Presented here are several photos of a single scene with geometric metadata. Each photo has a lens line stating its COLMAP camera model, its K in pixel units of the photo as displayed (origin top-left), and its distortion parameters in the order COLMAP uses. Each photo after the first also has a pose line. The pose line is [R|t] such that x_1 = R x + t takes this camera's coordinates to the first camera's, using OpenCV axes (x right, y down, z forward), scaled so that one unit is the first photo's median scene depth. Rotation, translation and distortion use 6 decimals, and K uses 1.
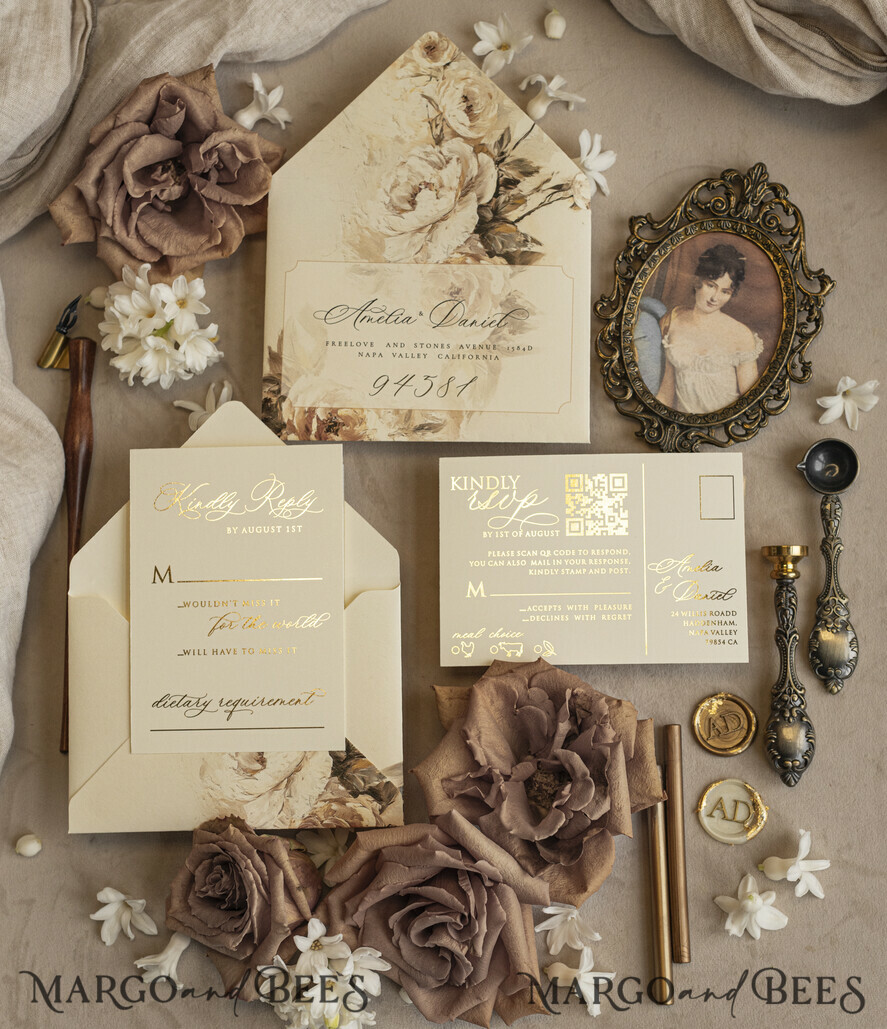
lens RADIAL K [[2135.1, 0, 447.8], [0, 2135.1, 597.6], [0, 0, 1]] dist [-0.047845, 0.040614]
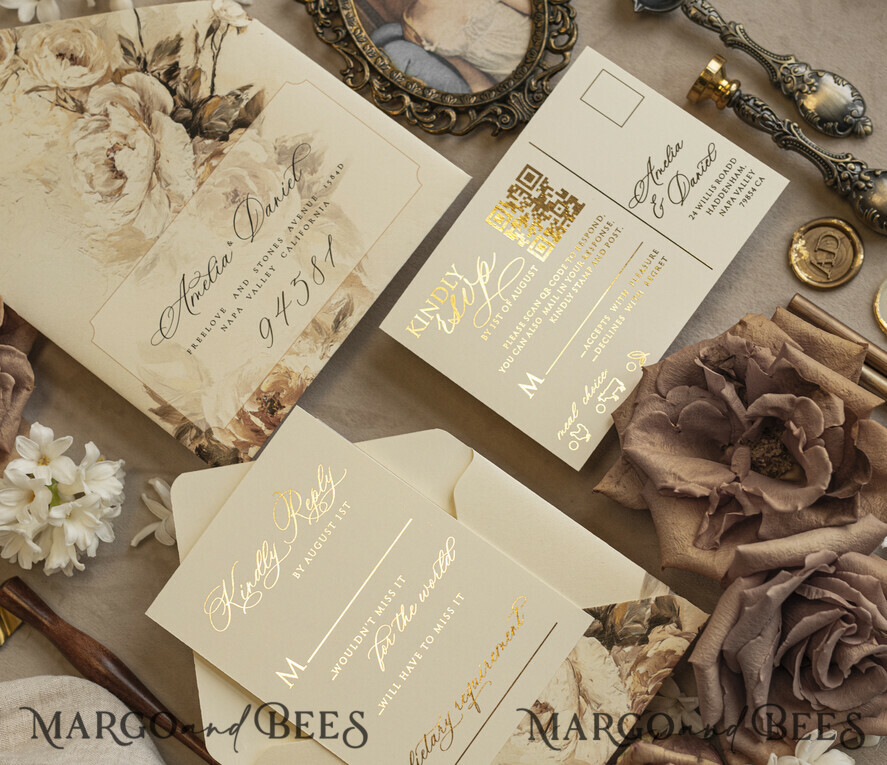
lens RADIAL K [[1840.5, 0, 515.7], [0, 1840.5, 448.0], [0, 0, 1]] dist [-0.047845, 0.040614]
pose [[0.598277, -0.794172, 0.106560, -0.087036], [0.799172, 0.601058, -0.007351, 0.012054], [-0.058211, 0.089558, 0.994279, 0.274867]]
